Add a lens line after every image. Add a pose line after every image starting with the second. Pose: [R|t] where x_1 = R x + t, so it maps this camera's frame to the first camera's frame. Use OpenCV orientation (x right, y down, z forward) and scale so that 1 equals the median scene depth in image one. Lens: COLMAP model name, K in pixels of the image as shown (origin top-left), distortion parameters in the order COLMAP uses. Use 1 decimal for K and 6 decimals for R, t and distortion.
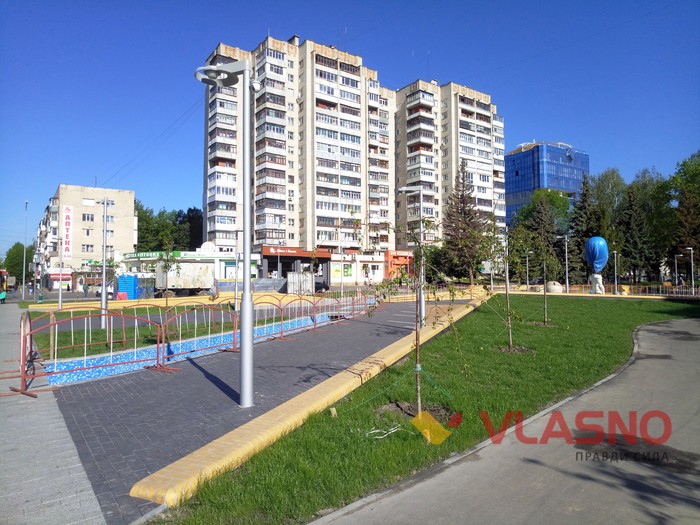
lens RADIAL K [[487.2, 0, 349.9], [0, 487.2, 262.8], [0, 0, 1]] dist [-0.004646, -0.000286]
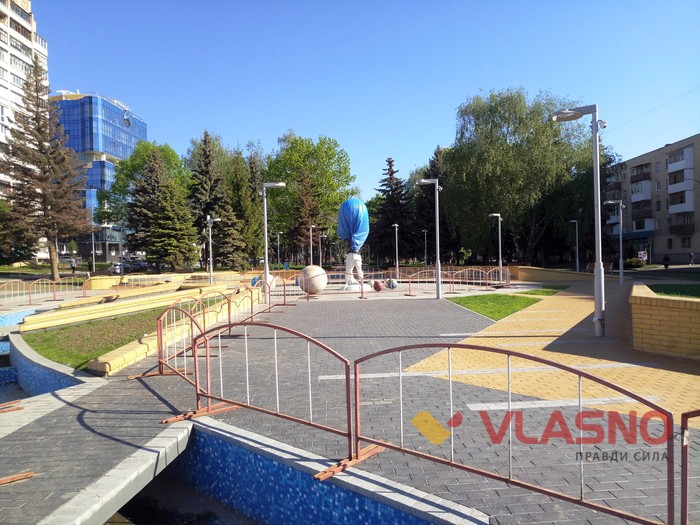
lens RADIAL K [[487.2, 0, 352.6], [0, 487.2, 264.2], [0, 0, 1]] dist [-0.004646, -0.000286]
pose [[0.579360, -0.006577, 0.815045, -0.010437], [-0.016465, 0.999669, 0.019771, 0.007598], [-0.814906, -0.024874, 0.579060, 0.194955]]
